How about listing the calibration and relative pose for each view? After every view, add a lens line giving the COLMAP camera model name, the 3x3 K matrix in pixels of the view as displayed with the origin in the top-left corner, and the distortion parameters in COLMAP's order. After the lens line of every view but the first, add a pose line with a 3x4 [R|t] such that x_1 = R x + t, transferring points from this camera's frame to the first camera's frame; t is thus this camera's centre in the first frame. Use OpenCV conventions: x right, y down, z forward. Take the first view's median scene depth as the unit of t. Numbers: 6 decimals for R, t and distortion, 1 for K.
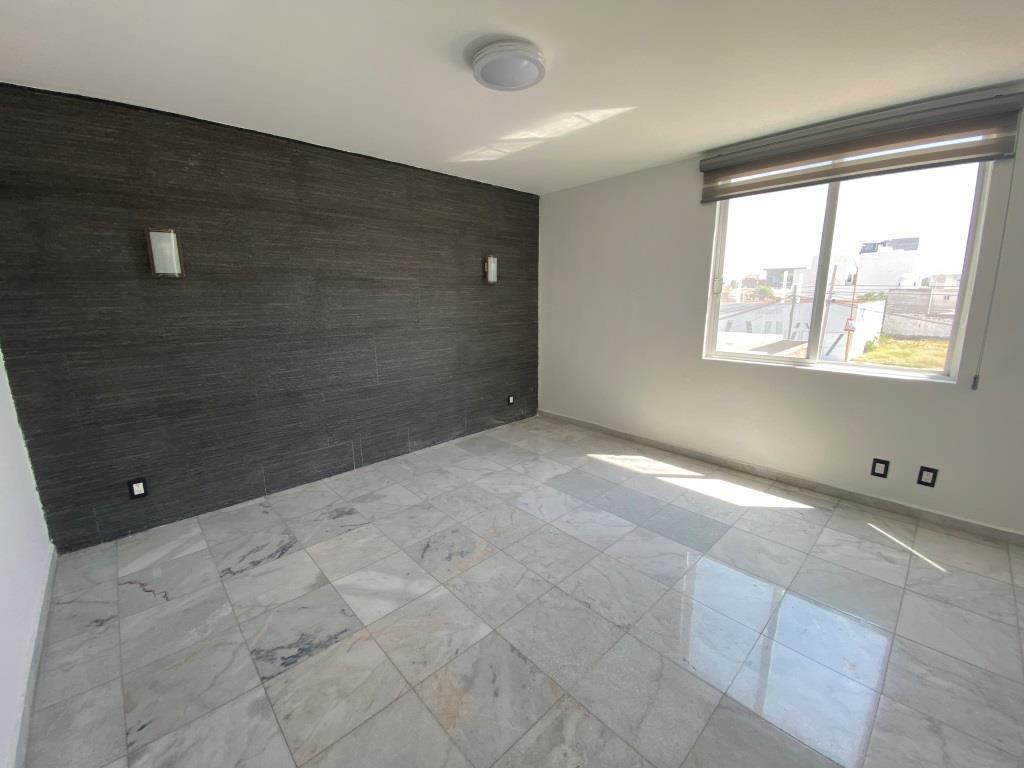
lens RADIAL K [[414.8, 0, 510.6], [0, 414.8, 383.2], [0, 0, 1]] dist [0.031668, -0.026219]
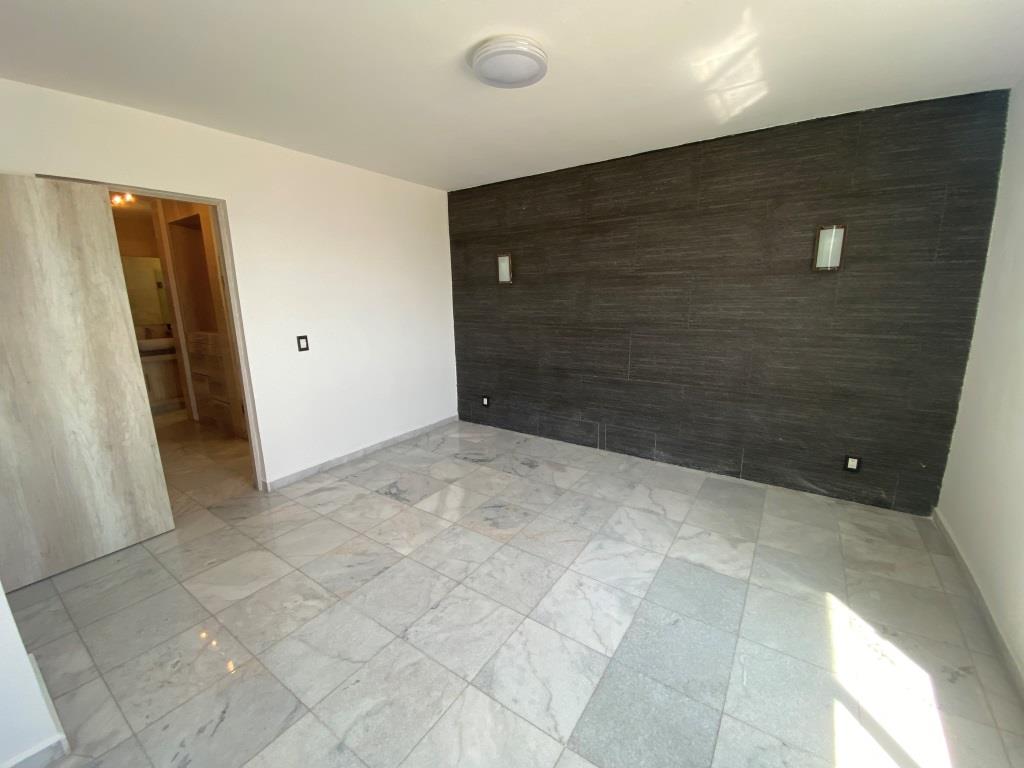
lens RADIAL K [[416.7, 0, 511.2], [0, 416.7, 382.7], [0, 0, 1]] dist [0.028848, -0.024221]
pose [[0.196992, 0.208044, -0.958077, 0.676153], [-0.186139, 0.967388, 0.171793, -0.125161], [0.962573, 0.144494, 0.229293, 0.545156]]
